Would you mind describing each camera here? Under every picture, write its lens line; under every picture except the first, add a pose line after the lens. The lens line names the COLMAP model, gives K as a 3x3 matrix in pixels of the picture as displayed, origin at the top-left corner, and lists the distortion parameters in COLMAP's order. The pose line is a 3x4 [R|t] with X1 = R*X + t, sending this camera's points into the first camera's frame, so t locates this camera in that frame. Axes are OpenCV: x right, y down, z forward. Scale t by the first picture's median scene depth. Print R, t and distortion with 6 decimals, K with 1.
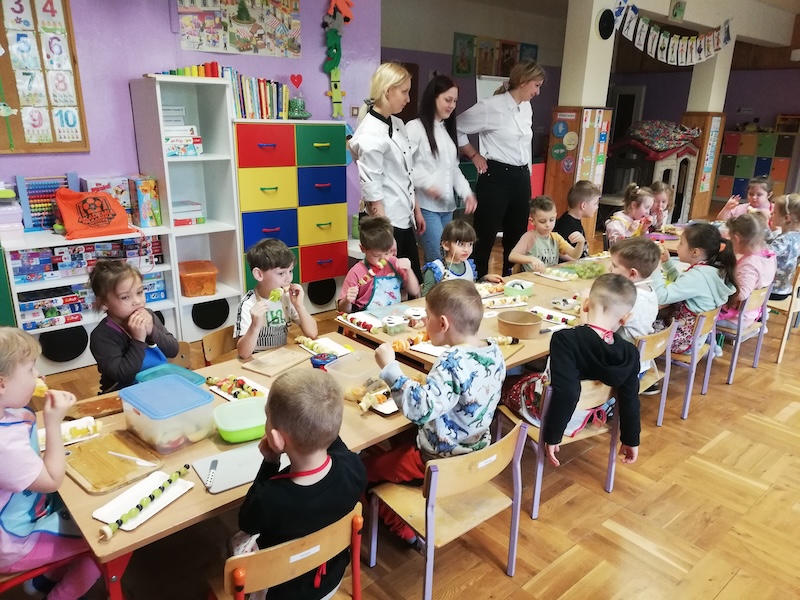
lens RADIAL K [[603.2, 0, 400.9], [0, 603.2, 300.8], [0, 0, 1]] dist [0.037828, -0.011671]
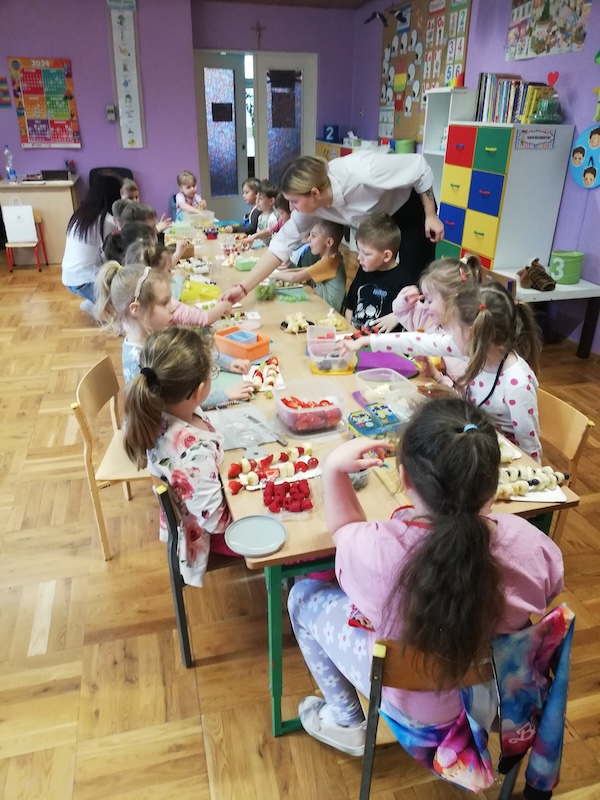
lens RADIAL K [[603.2, 0, 300.8], [0, 603.2, 401.7], [0, 0, 1]] dist [0.037828, -0.011671]
pose [[-0.437417, 0.361627, -0.823342, 0.981741], [-0.293136, 0.808228, 0.510723, -0.346134], [0.850140, 0.464750, -0.247527, 1.190013]]
